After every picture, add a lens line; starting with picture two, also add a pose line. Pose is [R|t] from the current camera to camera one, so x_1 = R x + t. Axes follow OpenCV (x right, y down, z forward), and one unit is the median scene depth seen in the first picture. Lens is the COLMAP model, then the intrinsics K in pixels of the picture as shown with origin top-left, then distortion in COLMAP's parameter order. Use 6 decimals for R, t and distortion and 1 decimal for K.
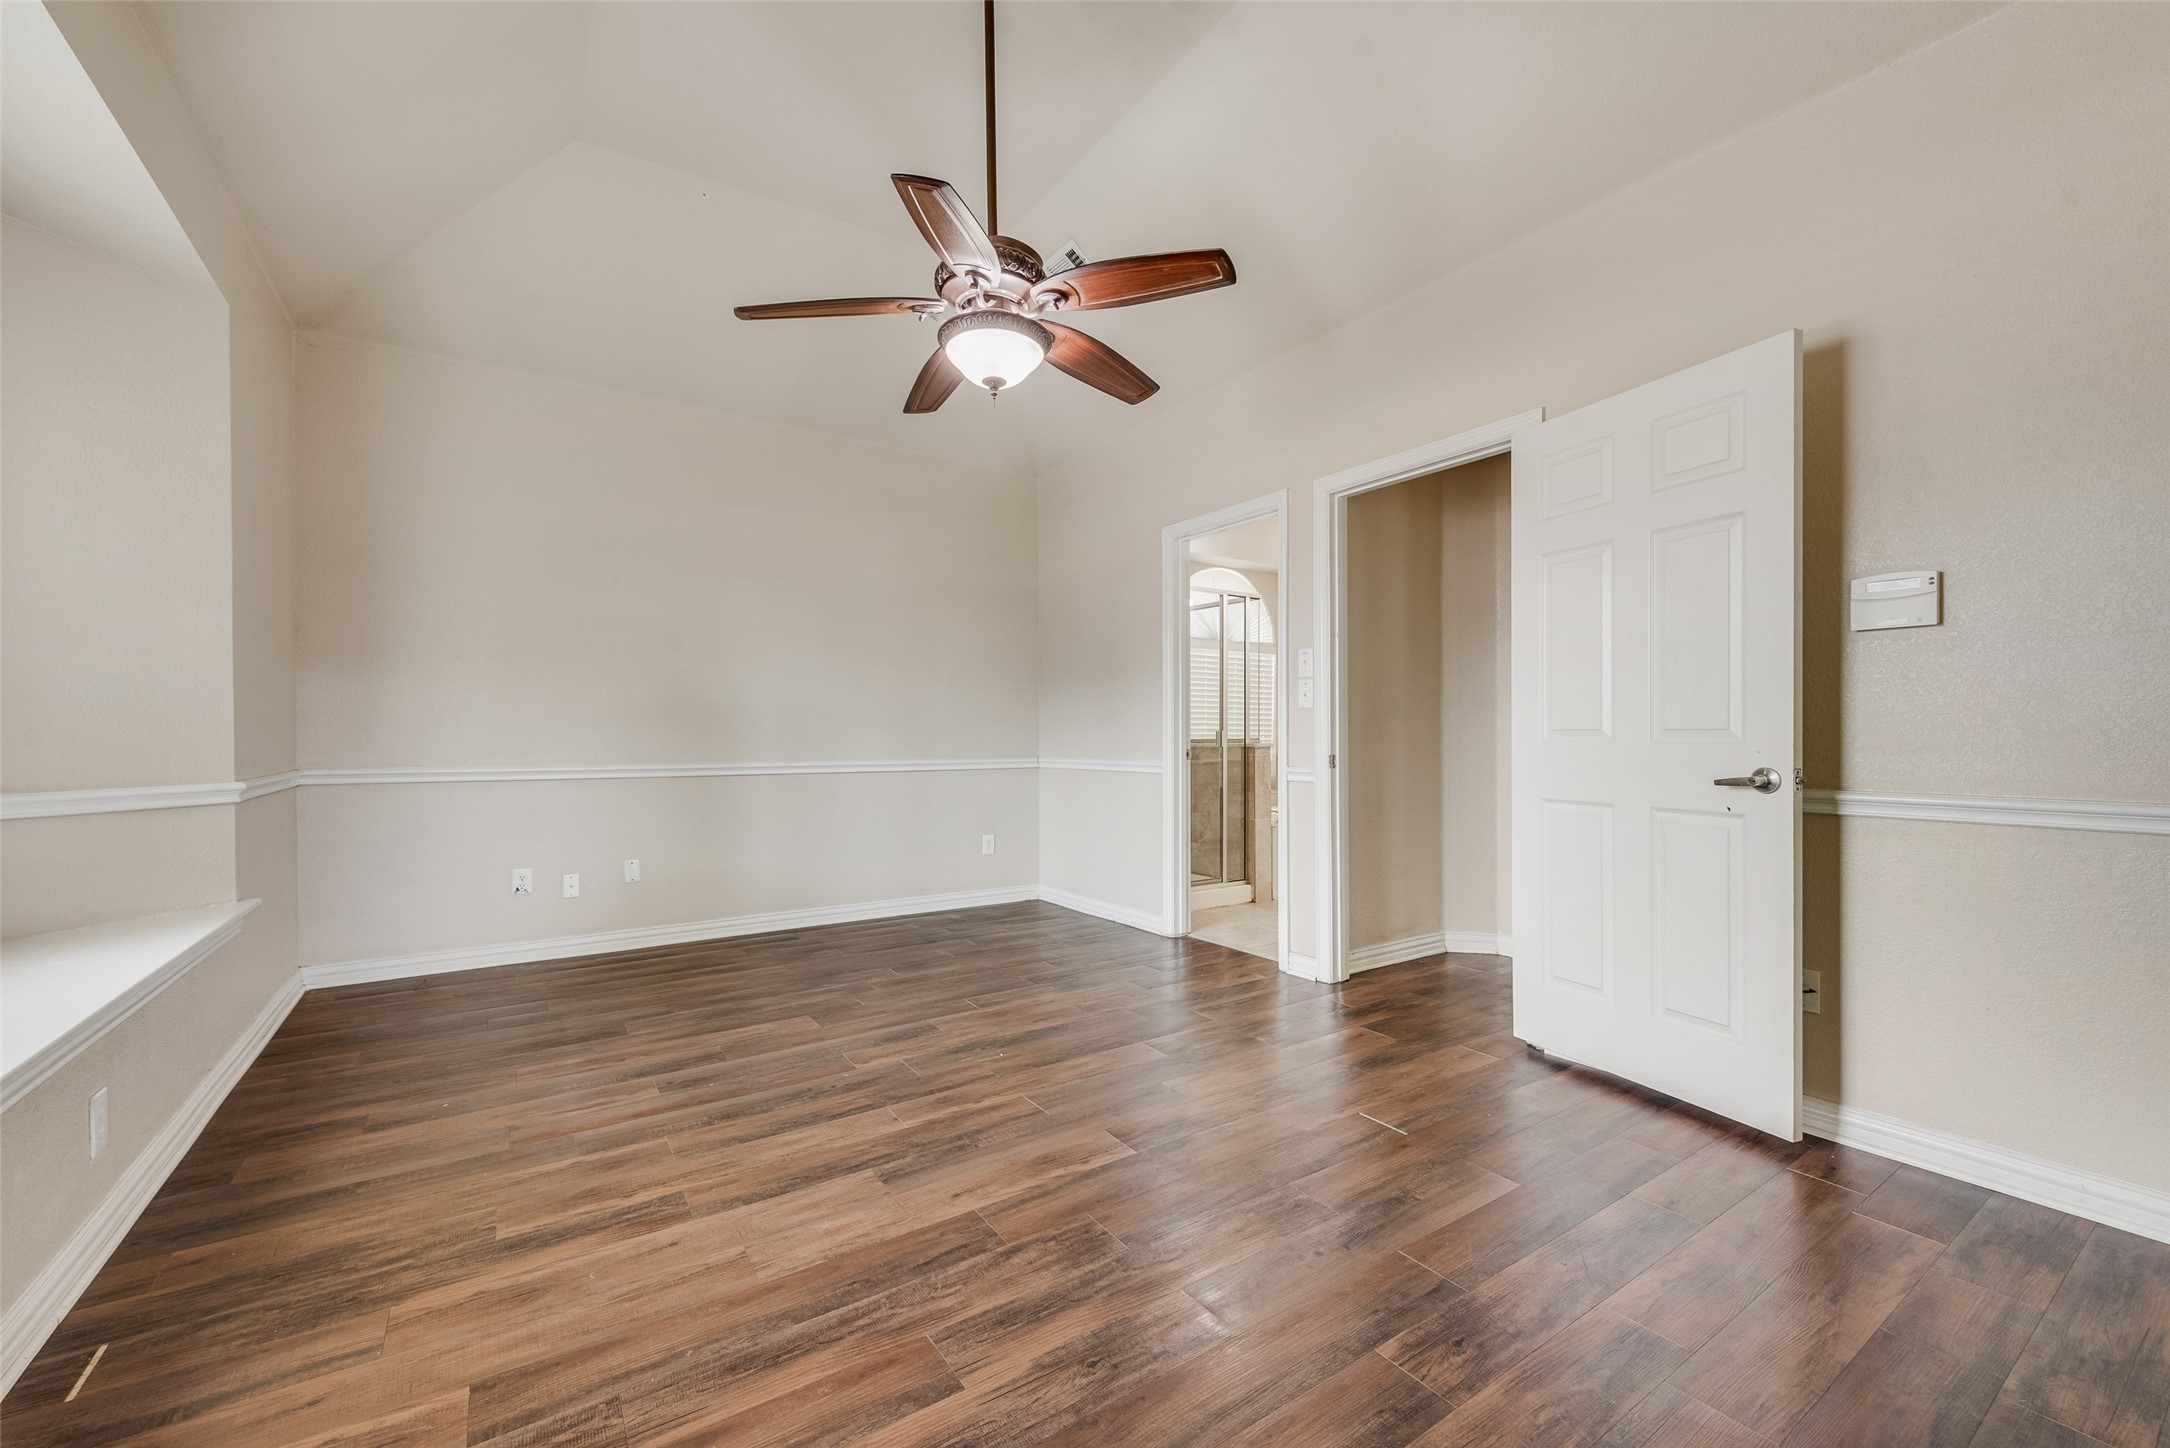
lens RADIAL K [[859.9, 0, 1089.6], [0, 859.9, 729.8], [0, 0, 1]] dist [0.014359, -0.001276]
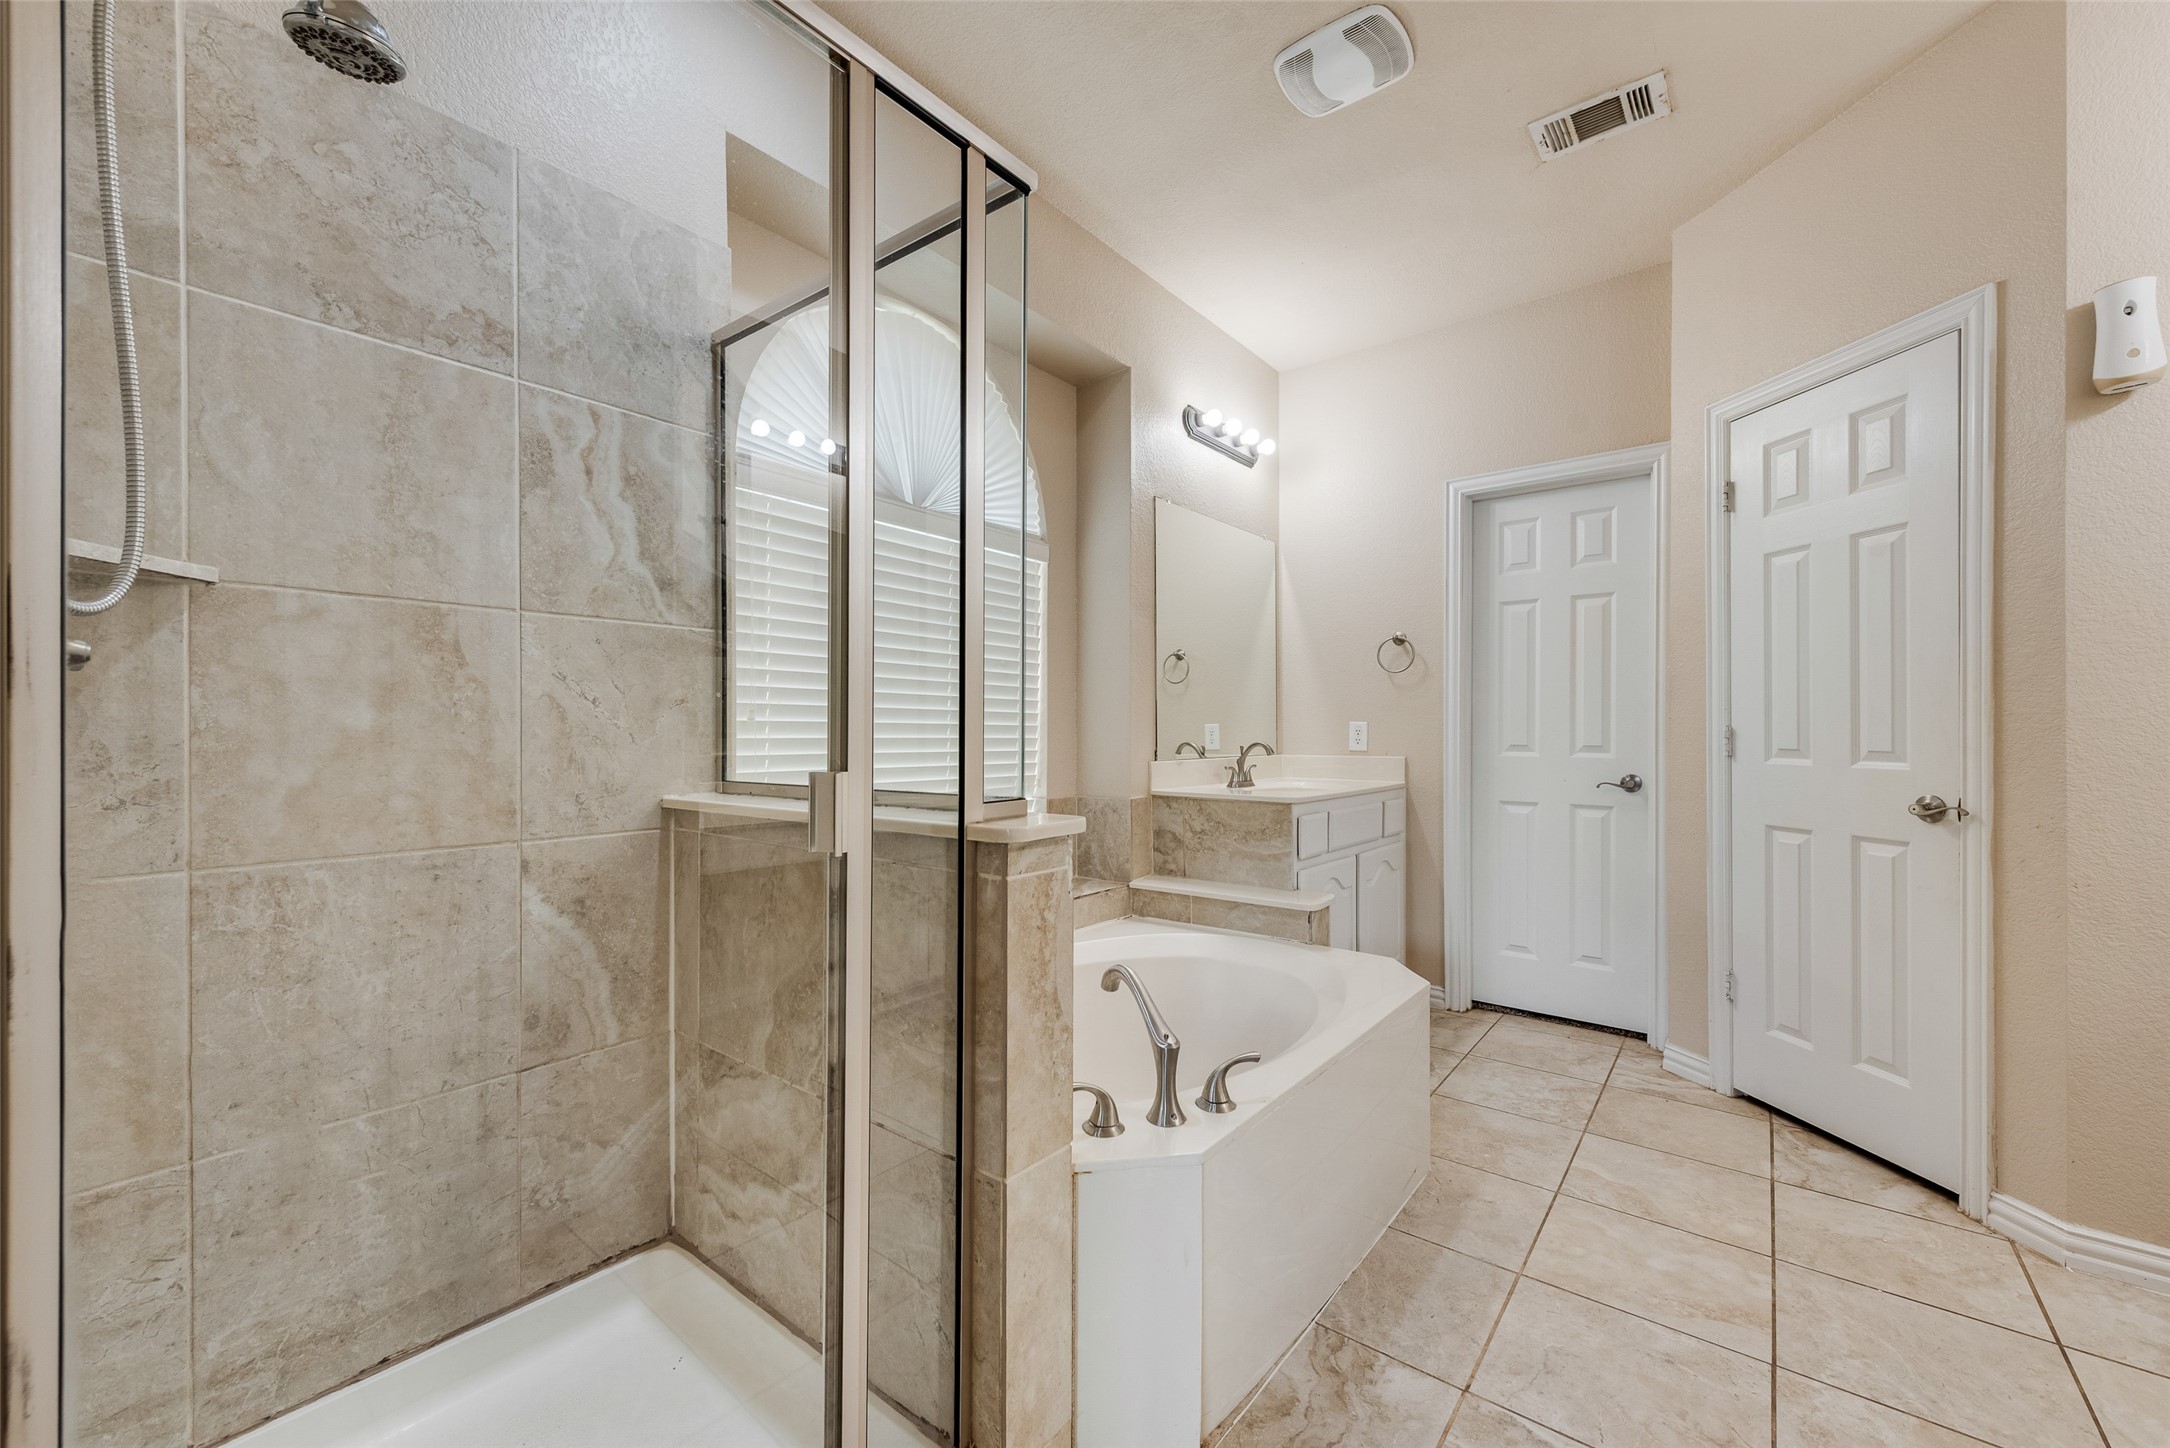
lens RADIAL K [[859.9, 0, 1082.0], [0, 859.9, 726.2], [0, 0, 1]] dist [0.014359, -0.001276]
pose [[0.949747, -0.001504, 0.313014, 0.143739], [0.001492, 0.999999, 0.000278, -0.005377], [-0.313014, 0.000203, 0.949748, 0.792134]]
